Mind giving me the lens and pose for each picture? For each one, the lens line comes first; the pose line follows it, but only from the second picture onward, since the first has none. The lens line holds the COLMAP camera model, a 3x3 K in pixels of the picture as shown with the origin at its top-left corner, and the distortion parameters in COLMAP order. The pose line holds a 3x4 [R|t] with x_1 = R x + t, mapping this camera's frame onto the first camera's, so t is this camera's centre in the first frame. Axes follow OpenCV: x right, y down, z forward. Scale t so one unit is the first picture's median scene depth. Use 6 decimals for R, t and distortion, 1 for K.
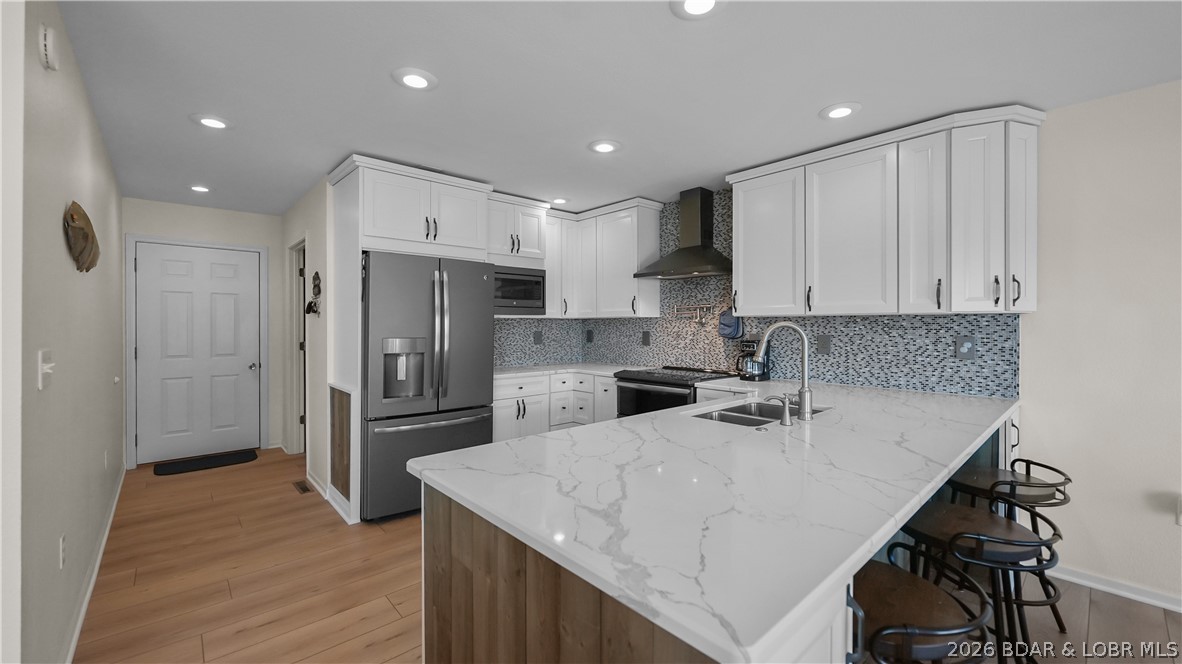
lens RADIAL K [[463.1, 0, 589.7], [0, 463.1, 328.7], [0, 0, 1]] dist [-0.001804, -0.000058]
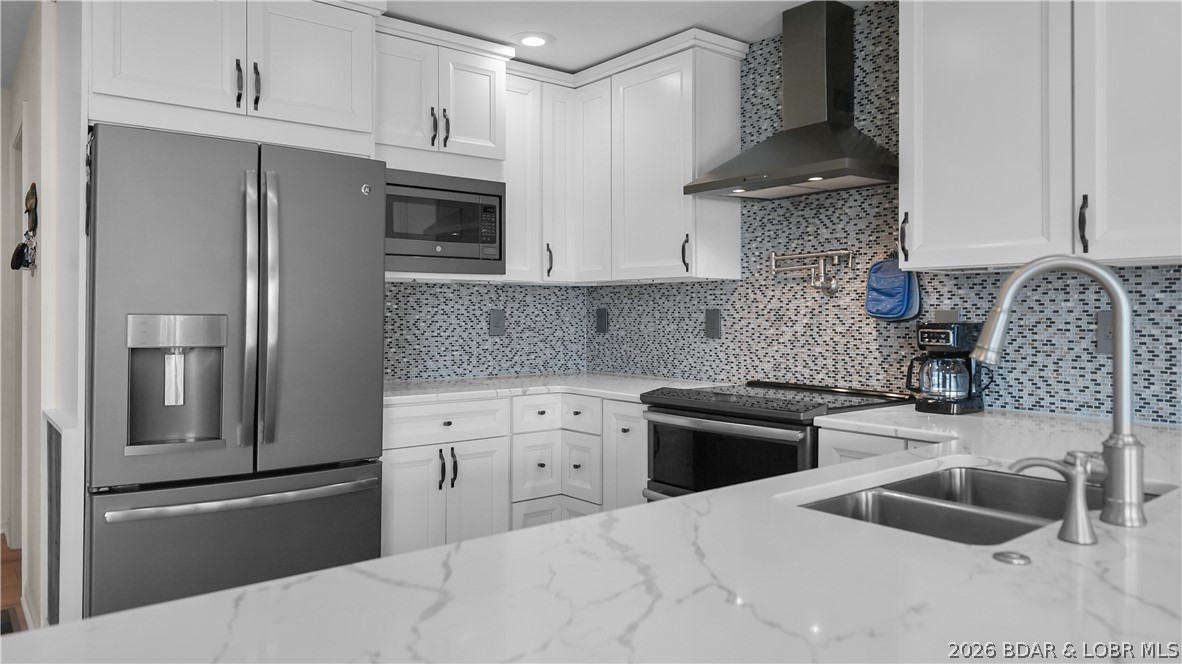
lens RADIAL K [[792.5, 0, 589.1], [0, 792.5, 315.0], [0, 0, 1]] dist [-0.000277, 0.001219]
pose [[0.998527, 0.001718, -0.054237, 0.047078], [-0.002055, 0.999979, -0.006144, 0.021859], [0.054226, 0.006247, 0.998509, 0.205359]]
